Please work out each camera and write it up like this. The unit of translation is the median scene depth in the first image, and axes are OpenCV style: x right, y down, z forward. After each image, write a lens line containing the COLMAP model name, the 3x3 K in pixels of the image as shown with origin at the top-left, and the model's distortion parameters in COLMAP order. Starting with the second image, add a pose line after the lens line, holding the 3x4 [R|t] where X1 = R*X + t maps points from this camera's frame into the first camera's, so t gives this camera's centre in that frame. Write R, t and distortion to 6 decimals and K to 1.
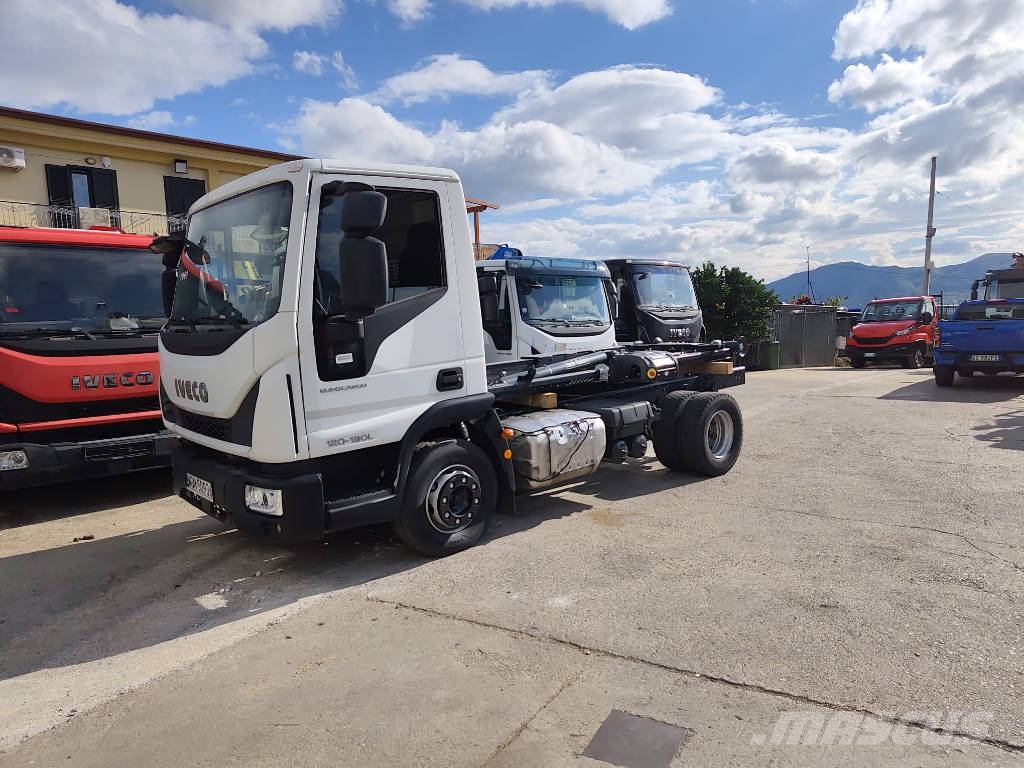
lens RADIAL K [[693.3, 0, 538.2], [0, 693.3, 391.1], [0, 0, 1]] dist [0.049830, -0.067256]
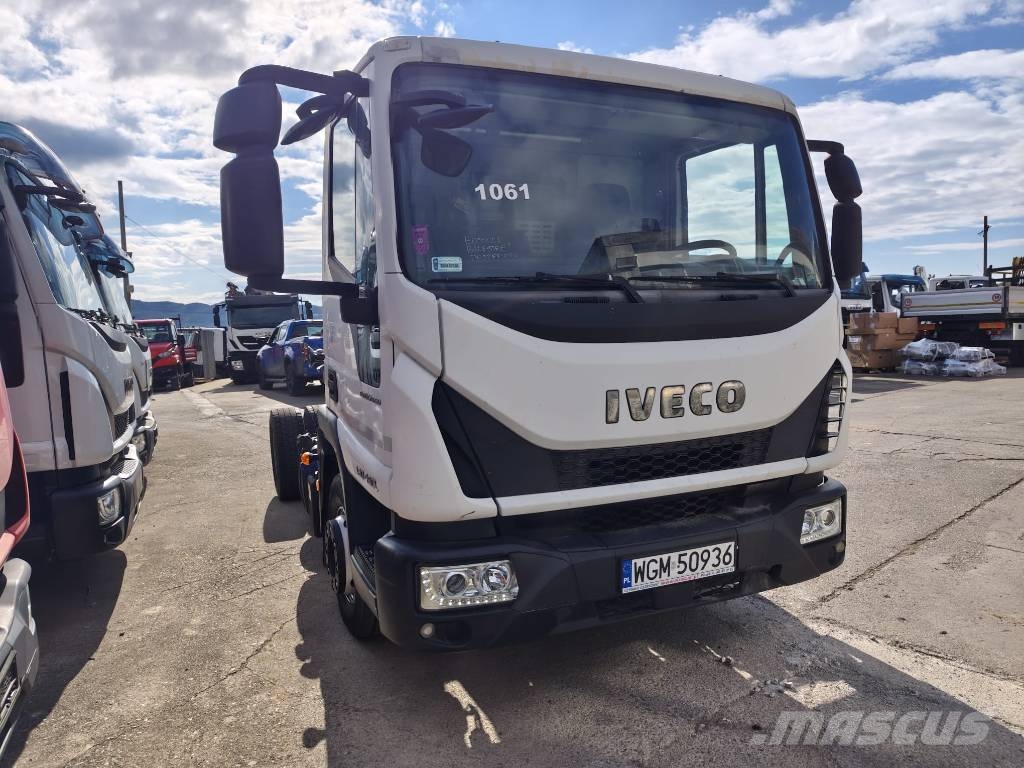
lens RADIAL K [[692.9, 0, 526.0], [0, 692.9, 382.3], [0, 0, 1]] dist [-0.022307, 0.024318]
pose [[0.326081, -0.059358, 0.943476, -0.924337], [0.112438, 0.993378, 0.023637, -0.037578], [-0.938631, 0.098375, 0.330596, 0.800286]]
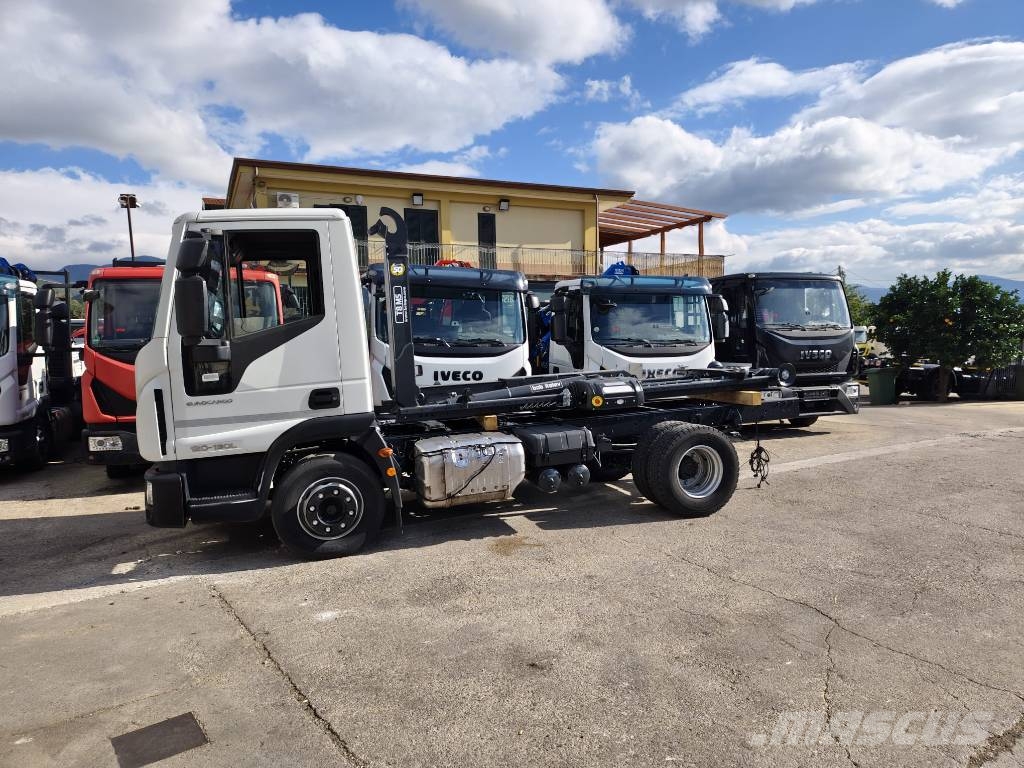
lens RADIAL K [[697.0, 0, 535.6], [0, 697.0, 385.6], [0, 0, 1]] dist [0.038343, -0.057703]
pose [[0.920121, 0.040371, -0.389549, 0.534685], [-0.049742, 0.998664, -0.013995, -0.033898], [0.388463, 0.032254, 0.920900, 0.098221]]
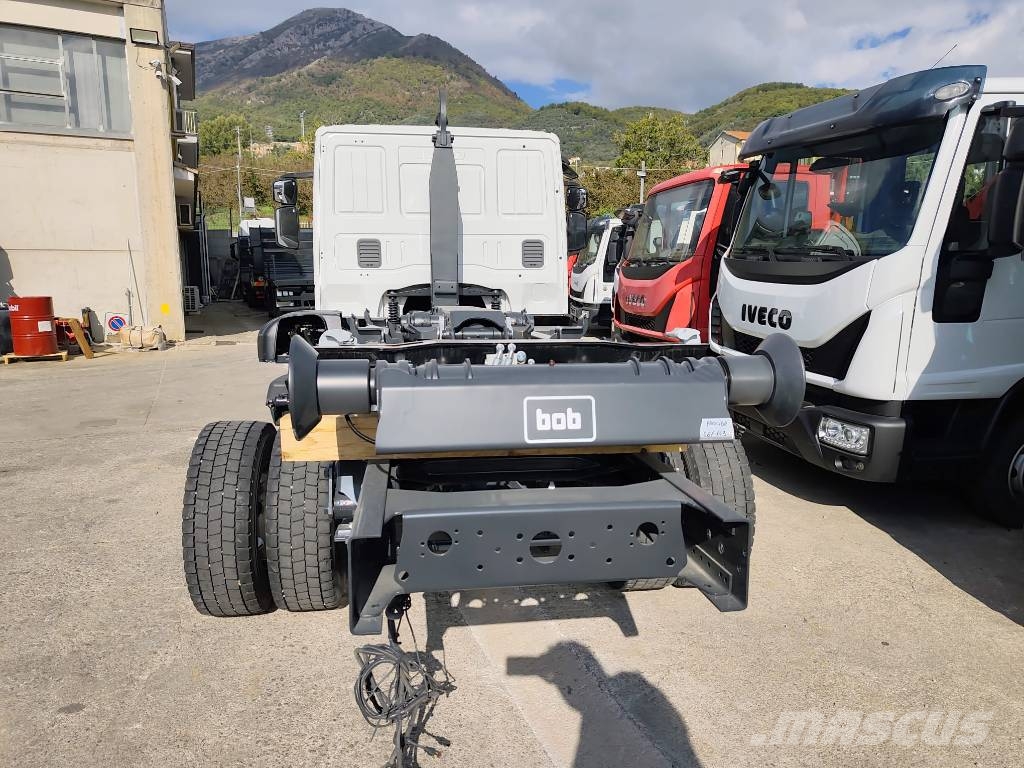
lens RADIAL K [[688.8, 0, 518.8], [0, 688.8, 394.1], [0, 0, 1]] dist [0.041289, -0.056748]
pose [[-0.562591, 0.170402, -0.808984, 0.639055], [-0.072186, 0.964666, 0.253394, -0.176878], [0.823578, 0.200954, -0.530412, 1.772034]]
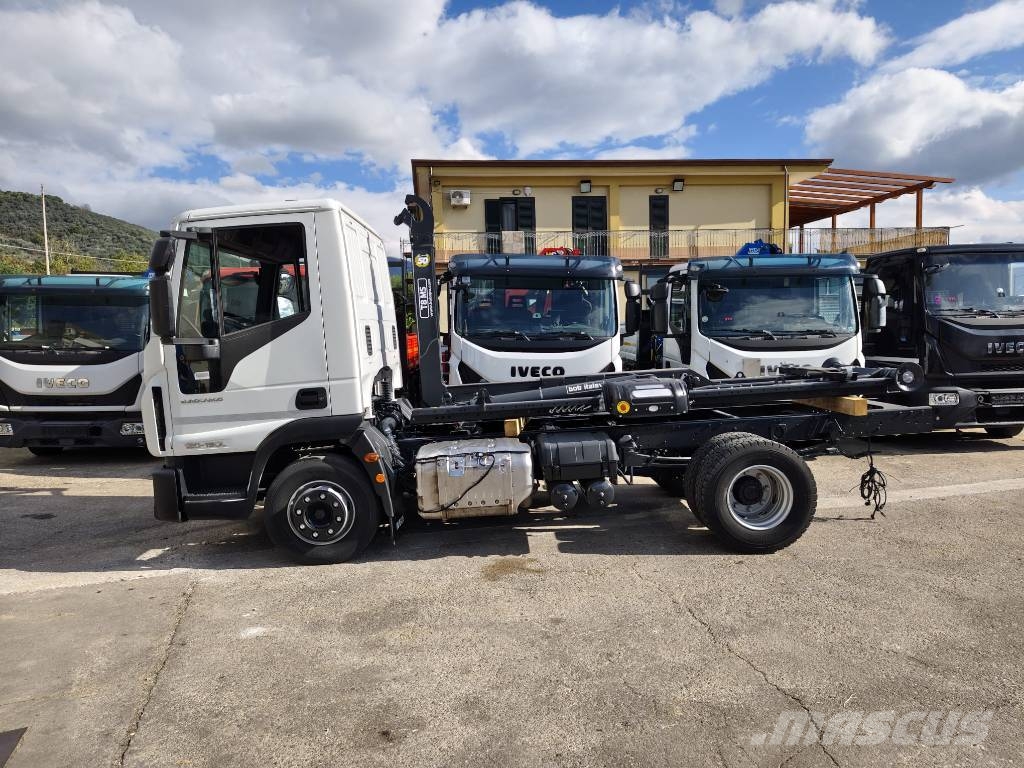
lens RADIAL K [[692.9, 0, 515.8], [0, 692.9, 390.8], [0, 0, 1]] dist [0.041298, -0.057920]
pose [[0.747947, 0.067259, -0.660342, 0.702535], [-0.064013, 0.997525, 0.029098, -0.069984], [0.660664, 0.020506, 0.750401, 0.362612]]
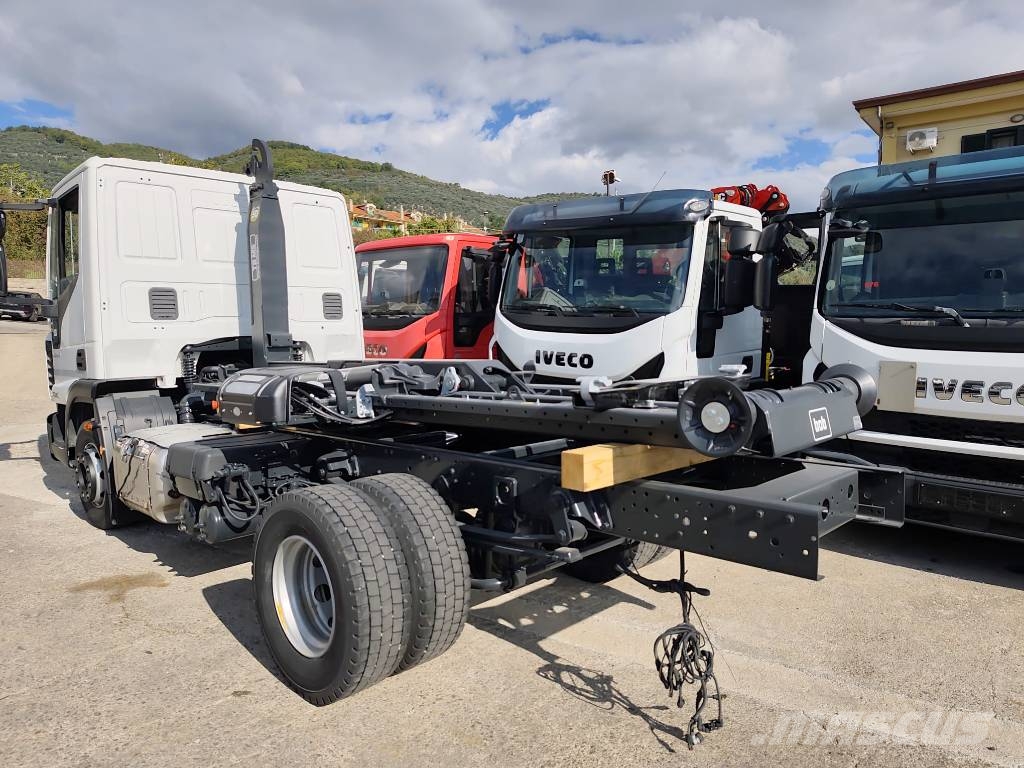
lens RADIAL K [[687.3, 0, 508.3], [0, 687.3, 383.8], [0, 0, 1]] dist [0.047832, -0.056548]
pose [[0.042122, 0.118279, -0.992087, 0.834267], [-0.104608, 0.988032, 0.113354, -0.148630], [0.993621, 0.099005, 0.053991, 1.396124]]
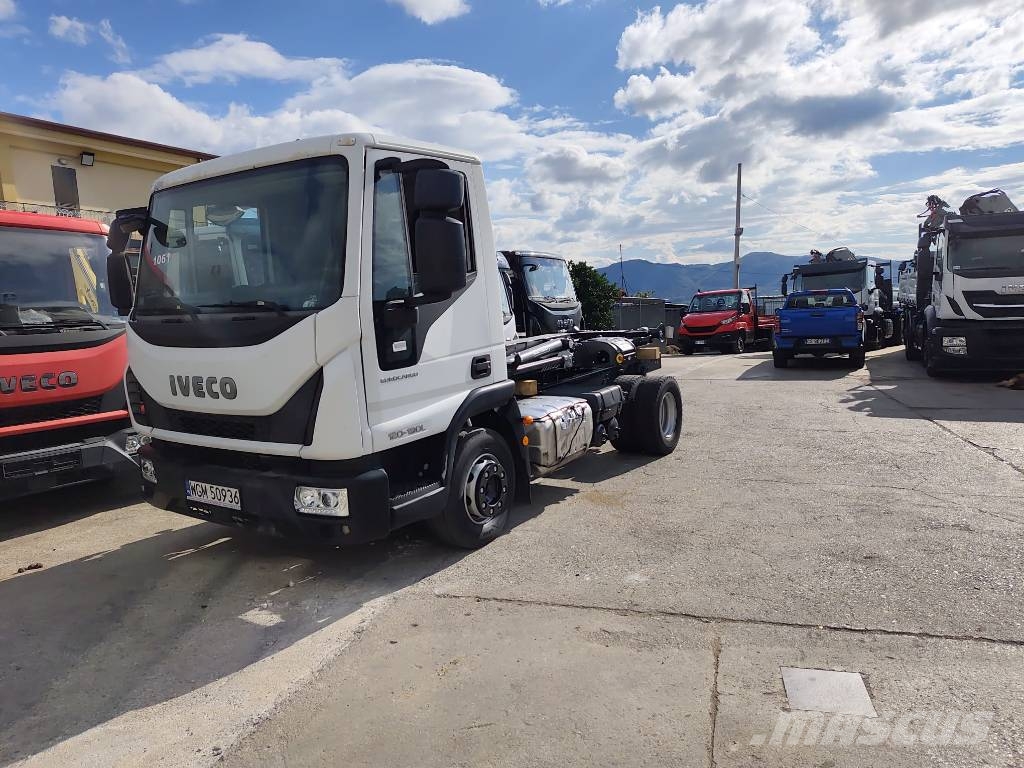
lens RADIAL K [[692.9, 0, 515.8], [0, 692.9, 390.8], [0, 0, 1]] dist [0.041298, -0.057920]
pose [[0.970757, -0.037202, 0.237164, -0.274402], [0.035657, 0.999306, 0.010804, 0.007186], [-0.237401, -0.002032, 0.971410, 0.035897]]
